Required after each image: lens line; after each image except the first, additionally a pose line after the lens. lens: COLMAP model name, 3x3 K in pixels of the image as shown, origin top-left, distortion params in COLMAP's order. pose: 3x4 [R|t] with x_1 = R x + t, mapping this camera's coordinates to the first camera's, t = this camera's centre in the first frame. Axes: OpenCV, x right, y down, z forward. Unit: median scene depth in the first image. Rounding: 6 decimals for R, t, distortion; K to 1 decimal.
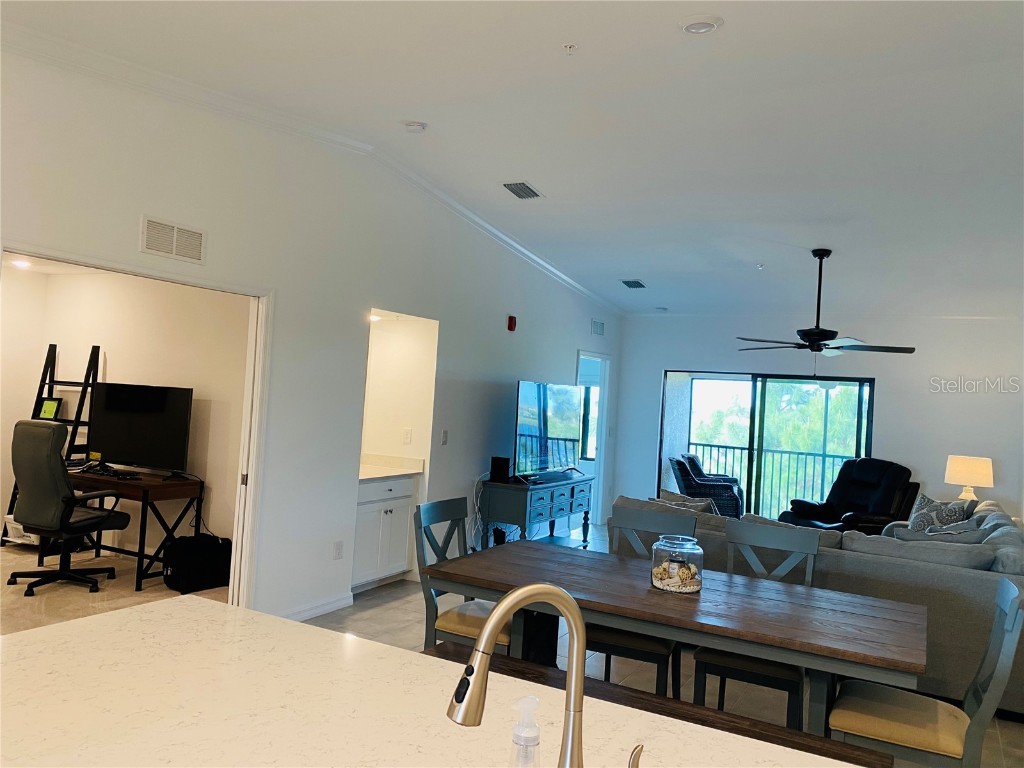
lens RADIAL K [[778.5, 0, 509.3], [0, 778.5, 384.8], [0, 0, 1]] dist [0.050128, -0.075810]
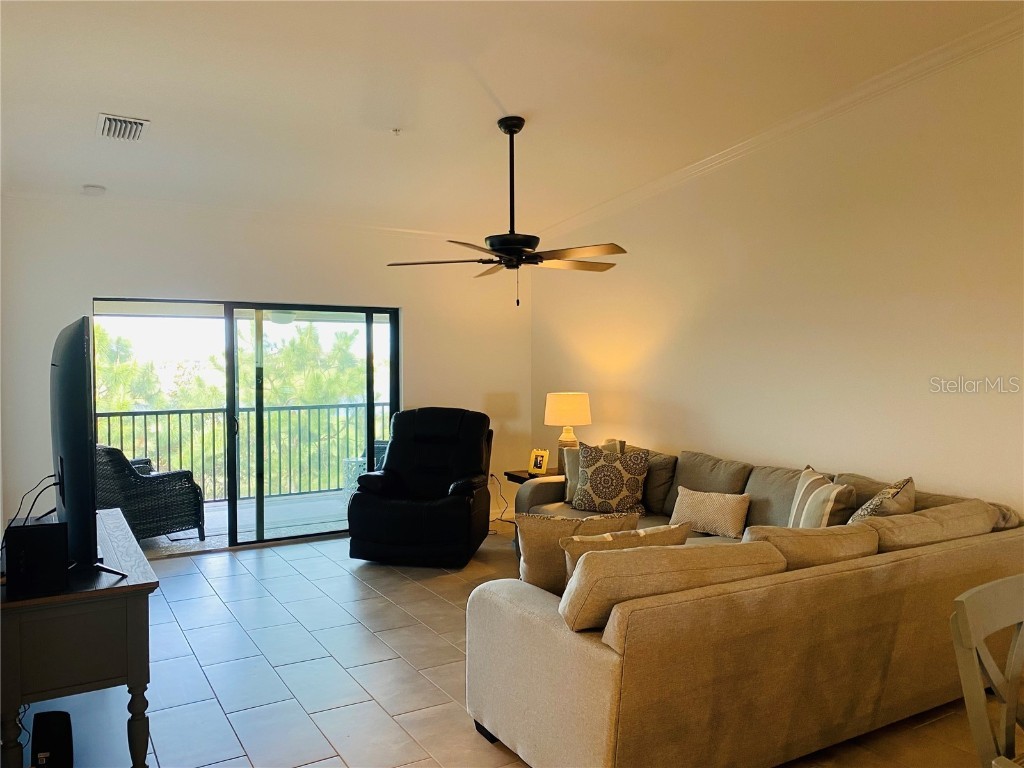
lens RADIAL K [[778.5, 0, 510.8], [0, 778.5, 386.2], [0, 0, 1]] dist [0.050128, -0.075810]
pose [[0.510405, -0.097245, 0.854418, -0.227353], [0.025706, 0.994867, 0.097874, -0.005300], [-0.859550, -0.027992, 0.510285, 0.667793]]
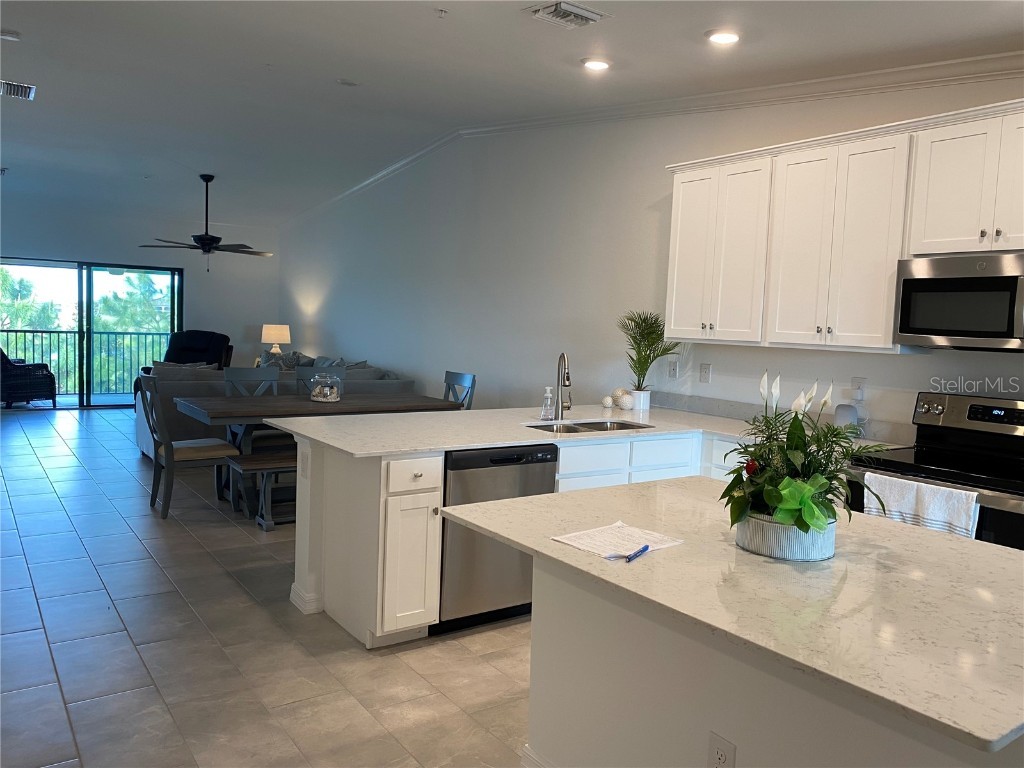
lens RADIAL K [[778.5, 0, 501.0], [0, 778.5, 382.4], [0, 0, 1]] dist [0.050128, -0.075810]
pose [[0.456126, -0.115374, 0.882405, -0.622888], [-0.022847, 0.989715, 0.141214, -0.023397], [-0.889622, -0.084571, 0.448799, -0.082905]]
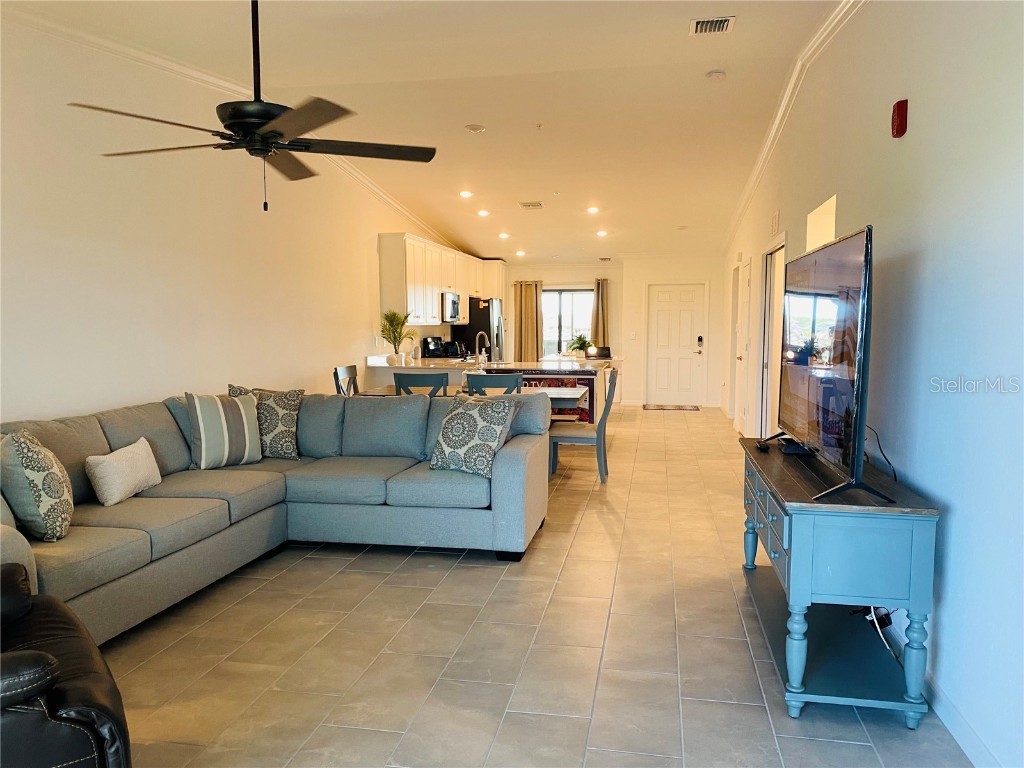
lens RADIAL K [[778.5, 0, 506.1], [0, 778.5, 389.1], [0, 0, 1]] dist [0.050128, -0.075810]
pose [[-0.950162, -0.035615, -0.309717, 0.409666], [-0.054375, 0.997158, 0.052150, 0.074591], [0.306979, 0.066392, -0.949398, 1.576078]]
